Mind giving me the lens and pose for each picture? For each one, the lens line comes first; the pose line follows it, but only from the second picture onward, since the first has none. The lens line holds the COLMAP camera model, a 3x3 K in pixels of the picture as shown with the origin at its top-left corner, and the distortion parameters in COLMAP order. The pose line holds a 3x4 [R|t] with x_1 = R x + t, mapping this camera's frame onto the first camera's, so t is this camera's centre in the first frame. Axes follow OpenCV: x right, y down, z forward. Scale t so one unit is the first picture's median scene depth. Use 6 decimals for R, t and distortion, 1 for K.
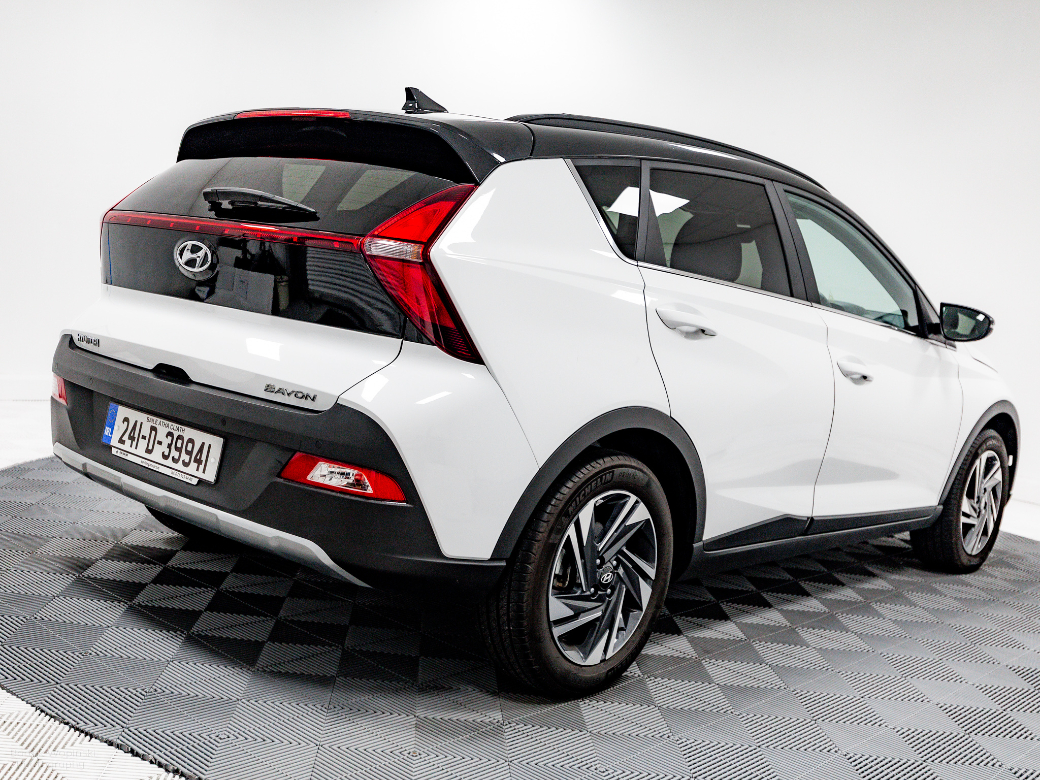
lens RADIAL K [[1098.3, 0, 520.0], [0, 1098.3, 390.0], [0, 0, 1]] dist [0.001450, 0.002692]
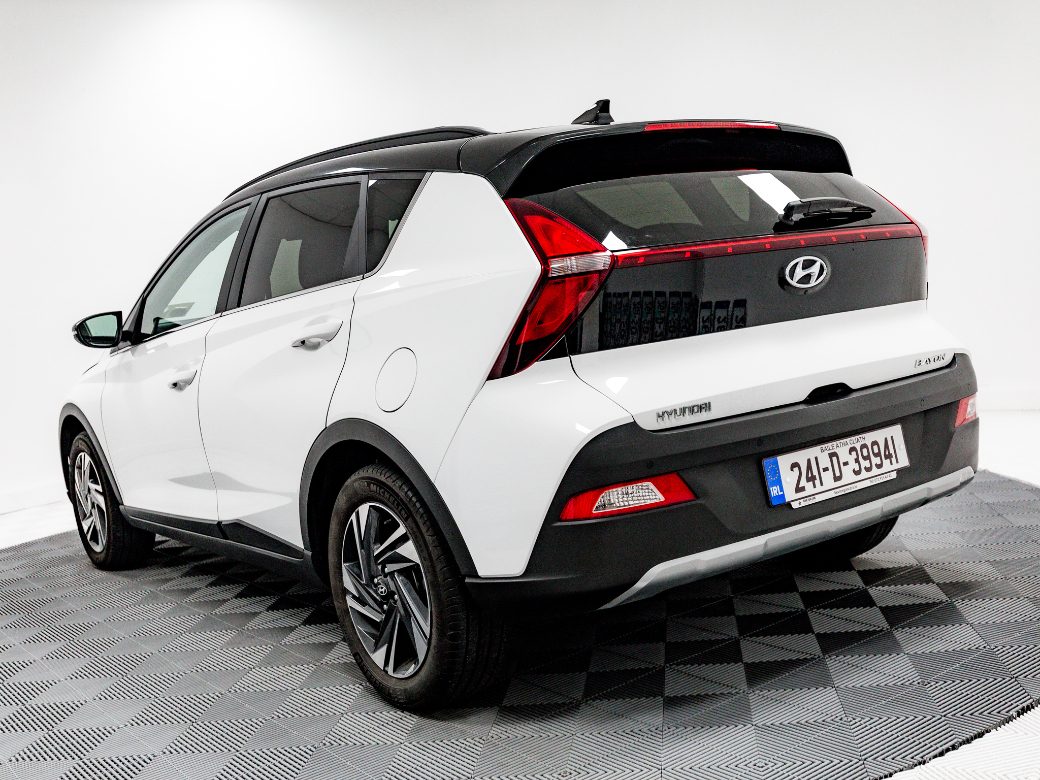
lens RADIAL K [[1098.3, 0, 520.0], [0, 1098.3, 390.0], [0, 0, 1]] dist [0.001450, 0.002692]
pose [[0.229741, -0.237137, 0.943920, -1.283040], [0.237567, 0.954189, 0.181895, -0.256422], [-0.943812, 0.182455, 0.275553, 0.983995]]
